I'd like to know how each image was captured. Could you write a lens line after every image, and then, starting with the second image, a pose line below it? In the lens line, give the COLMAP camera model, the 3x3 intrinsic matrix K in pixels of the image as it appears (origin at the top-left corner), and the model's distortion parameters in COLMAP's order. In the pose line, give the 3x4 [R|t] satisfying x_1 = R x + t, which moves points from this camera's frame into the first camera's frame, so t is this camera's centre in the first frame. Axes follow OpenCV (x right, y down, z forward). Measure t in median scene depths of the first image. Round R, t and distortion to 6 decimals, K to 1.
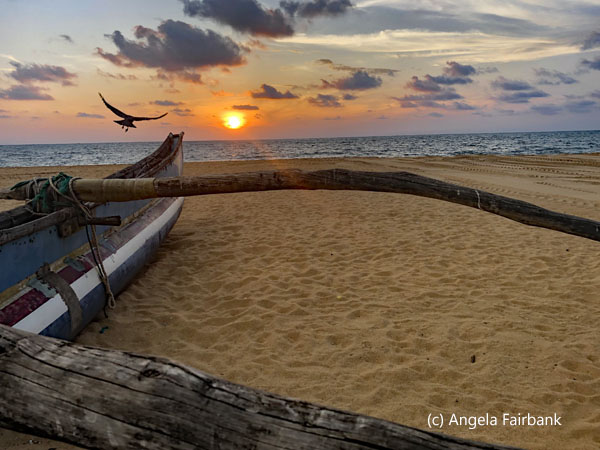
lens RADIAL K [[505.7, 0, 300.0], [0, 505.7, 225.0], [0, 0, 1]] dist [0.001658, -0.004199]
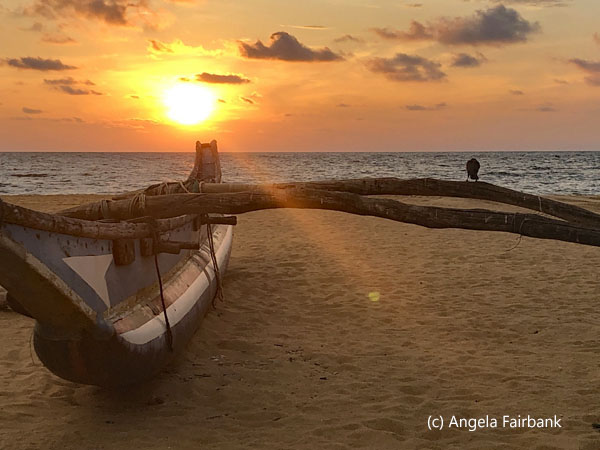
lens RADIAL K [[1243.5, 0, 300.0], [0, 1243.5, 225.0], [0, 0, 1]] dist [0.068232, -0.034132]
pose [[0.999075, 0.025143, -0.034871, -0.090586], [-0.028855, 0.993469, -0.110392, 0.243987], [0.031868, 0.111296, 0.993276, -1.414063]]
